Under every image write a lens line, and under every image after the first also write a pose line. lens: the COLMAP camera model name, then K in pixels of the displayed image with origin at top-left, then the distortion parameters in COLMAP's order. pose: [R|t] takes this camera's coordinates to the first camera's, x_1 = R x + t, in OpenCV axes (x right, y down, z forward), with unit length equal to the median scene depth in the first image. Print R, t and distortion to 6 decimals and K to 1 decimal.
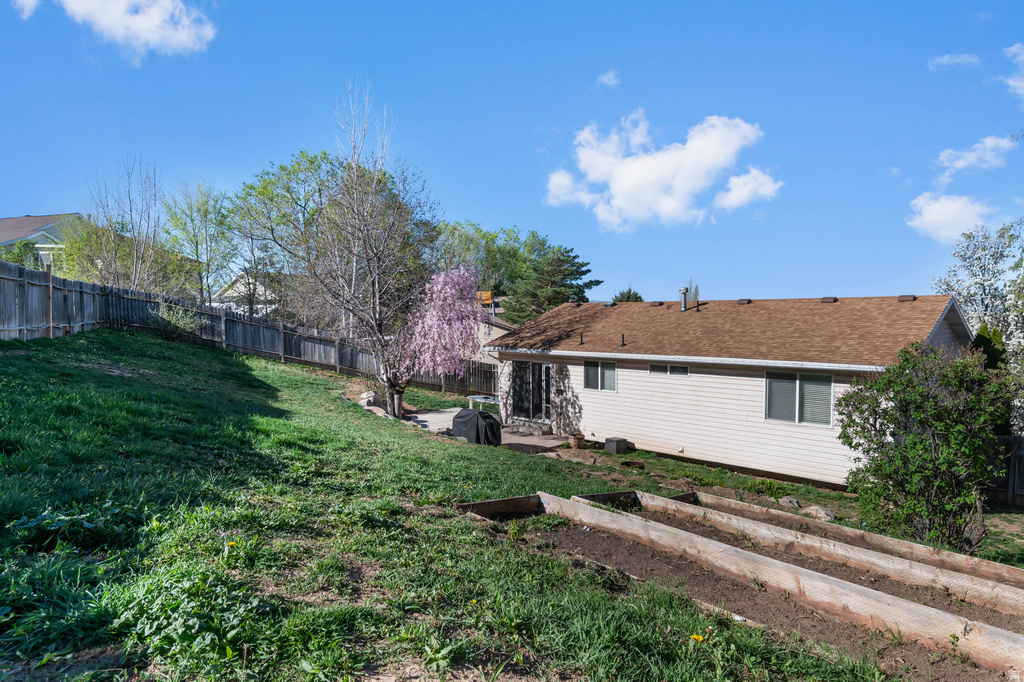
lens RADIAL K [[613.8, 0, 511.4], [0, 613.8, 337.1], [0, 0, 1]] dist [-0.009870, -0.000712]
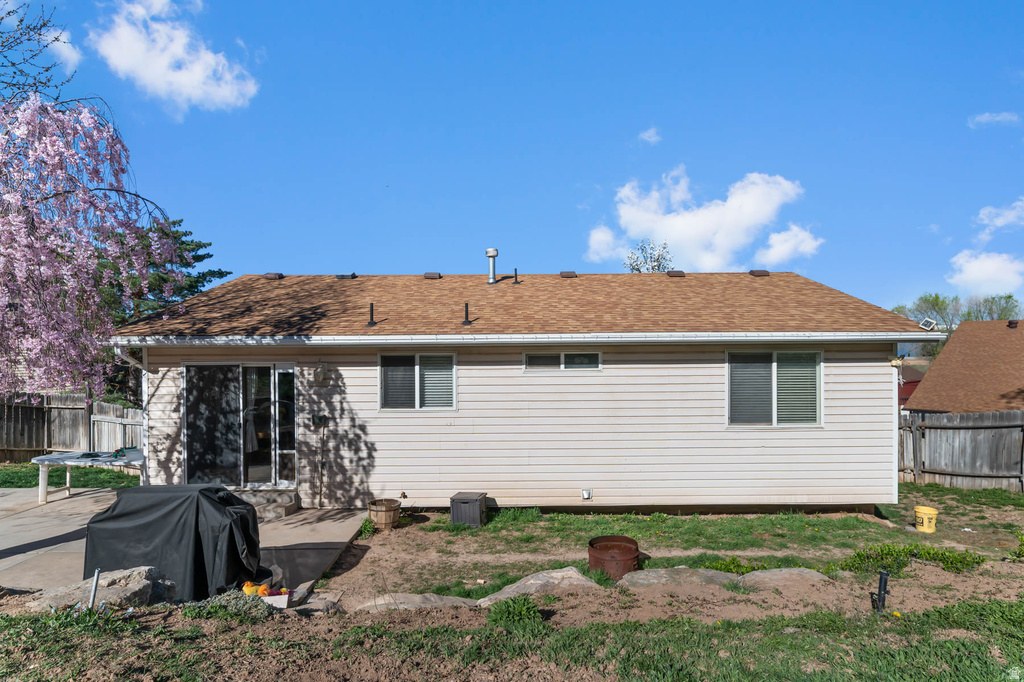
lens RADIAL K [[561.8, 0, 515.2], [0, 561.8, 350.5], [0, 0, 1]] dist [0.004984, -0.000924]
pose [[0.711344, 0.000818, 0.702844, -0.133294], [0.029673, 0.999073, -0.031194, 0.051644], [-0.702218, 0.043045, 0.710660, 0.572458]]
